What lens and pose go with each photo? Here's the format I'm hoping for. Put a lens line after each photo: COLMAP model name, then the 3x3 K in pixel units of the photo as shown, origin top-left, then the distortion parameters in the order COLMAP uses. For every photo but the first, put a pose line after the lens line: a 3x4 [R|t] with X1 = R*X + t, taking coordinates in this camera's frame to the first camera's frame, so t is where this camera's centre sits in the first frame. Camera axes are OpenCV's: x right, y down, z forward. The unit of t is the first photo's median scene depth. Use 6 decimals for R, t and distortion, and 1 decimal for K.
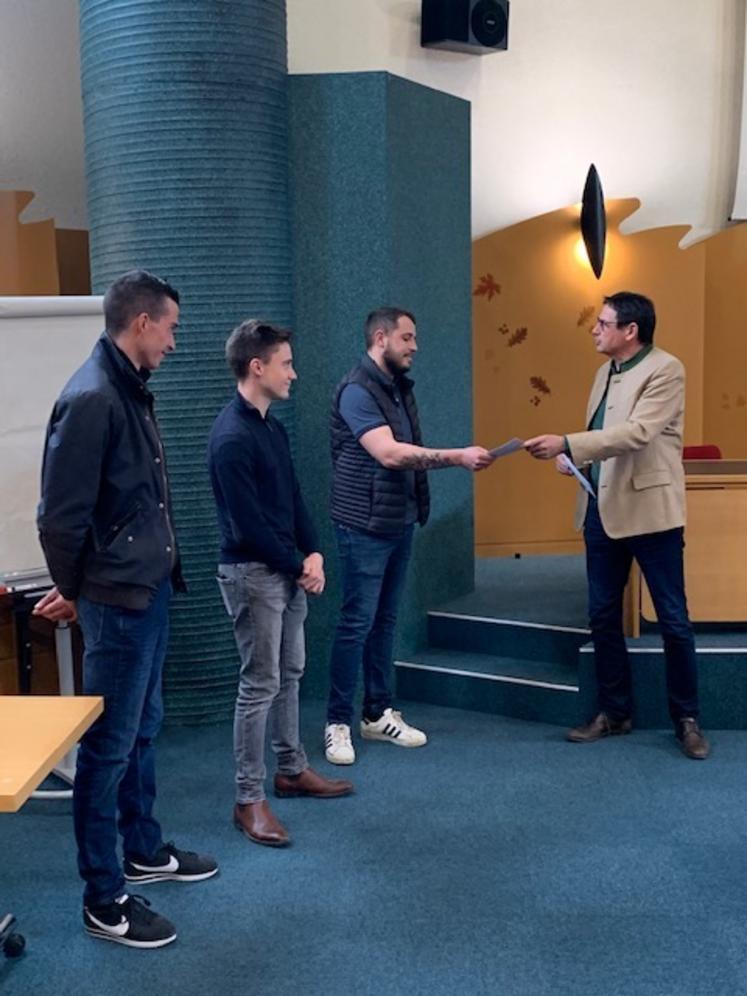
lens RADIAL K [[1182.0, 0, 373.8], [0, 1182.0, 500.4], [0, 0, 1]] dist [0.025504, 0.000000]
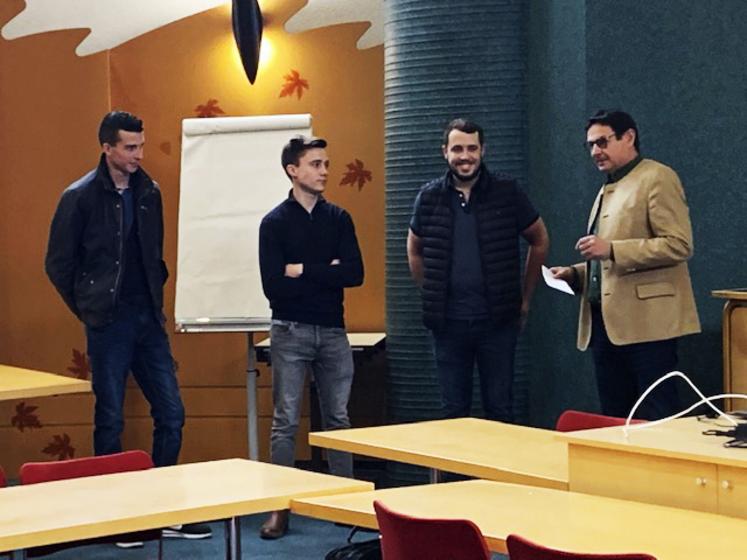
lens RADIAL K [[2203.9, 0, 373.5], [0, 2203.9, 279.7], [0, 0, 1]] dist [-0.224199, 0.000000]
pose [[0.598429, 0.055064, -0.799281, 1.550443], [-0.092696, 0.995694, -0.000807, -0.001927], [0.795795, 0.074573, 0.600957, -0.310778]]
